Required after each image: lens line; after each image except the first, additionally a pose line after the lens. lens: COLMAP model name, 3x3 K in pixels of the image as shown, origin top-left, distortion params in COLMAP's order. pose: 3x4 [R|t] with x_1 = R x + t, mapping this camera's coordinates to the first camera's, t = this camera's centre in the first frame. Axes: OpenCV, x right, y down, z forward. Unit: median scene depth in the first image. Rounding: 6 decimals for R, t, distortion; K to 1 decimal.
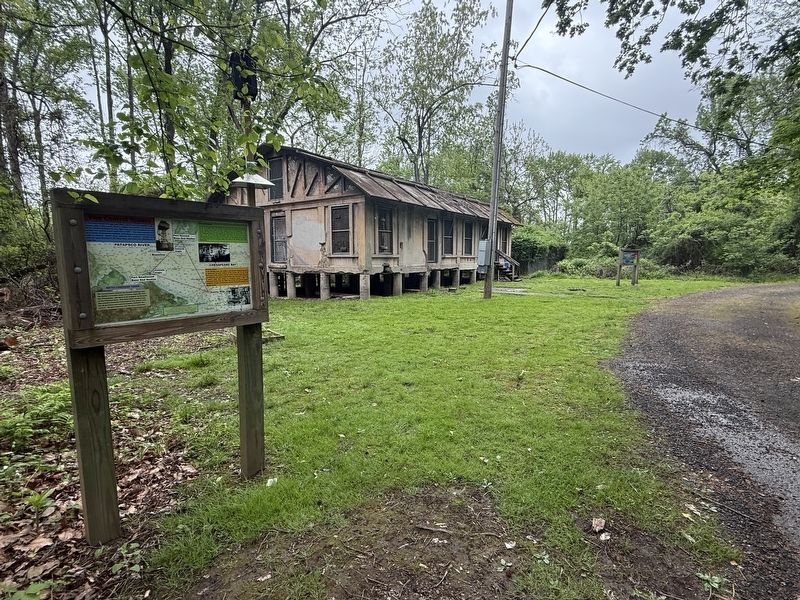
lens RADIAL K [[386.9, 0, 400.0], [0, 386.9, 300.0], [0, 0, 1]] dist [0.000416, -0.000028]
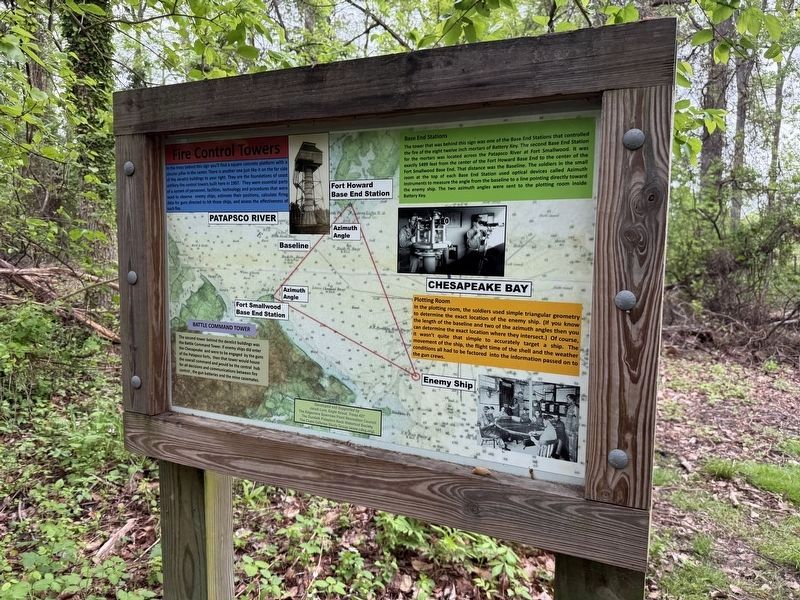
lens RADIAL K [[554.5, 0, 400.0], [0, 554.5, 300.0], [0, 0, 1]] dist [0.060431, -0.001295]
pose [[0.261041, 0.085473, -0.961536, -0.116924], [-0.132326, 0.989838, 0.052065, -0.102996], [0.956215, 0.113645, 0.269699, 0.925454]]
